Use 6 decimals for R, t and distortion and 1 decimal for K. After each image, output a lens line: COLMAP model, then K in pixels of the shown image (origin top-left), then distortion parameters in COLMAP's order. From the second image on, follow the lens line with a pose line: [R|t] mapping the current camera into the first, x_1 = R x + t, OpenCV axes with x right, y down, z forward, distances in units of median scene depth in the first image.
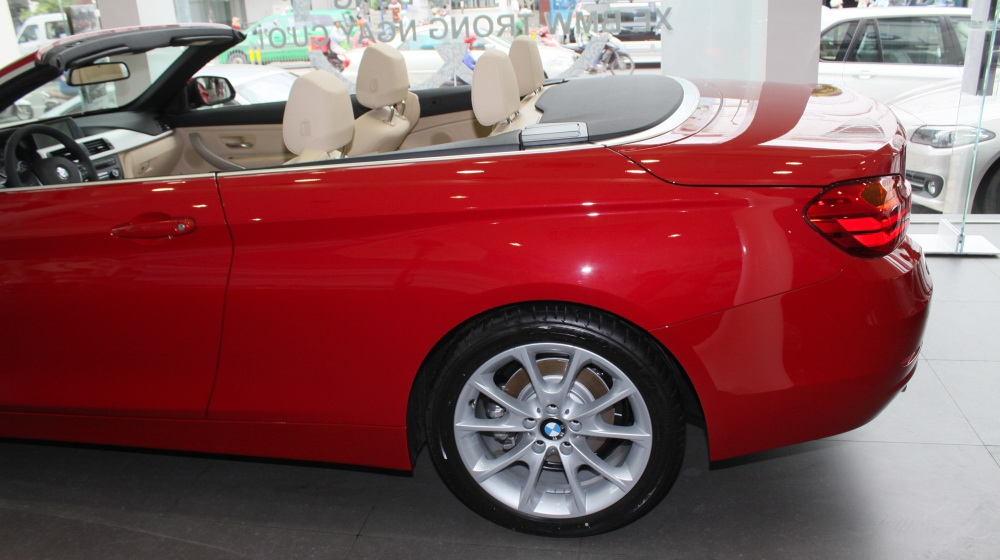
lens RADIAL K [[820.4, 0, 498.3], [0, 820.4, 307.9], [0, 0, 1]] dist [-0.151016, 0.102170]
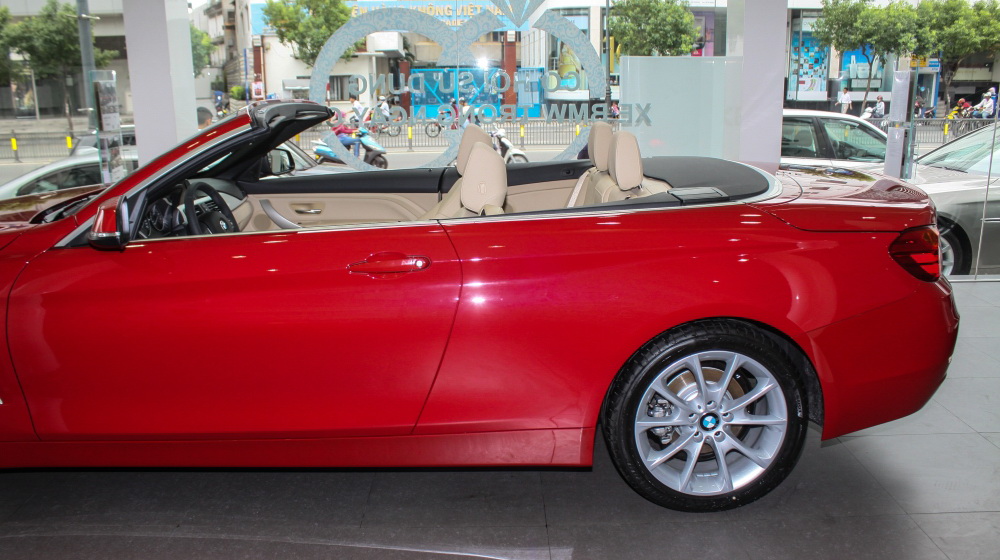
lens RADIAL K [[820.4, 0, 498.3], [0, 820.4, 307.9], [0, 0, 1]] dist [-0.151016, 0.102170]
pose [[0.981025, -0.012442, 0.193484, -0.480163], [0.033893, 0.993578, -0.107958, 0.093066], [-0.190898, 0.112468, 0.975146, -0.184194]]
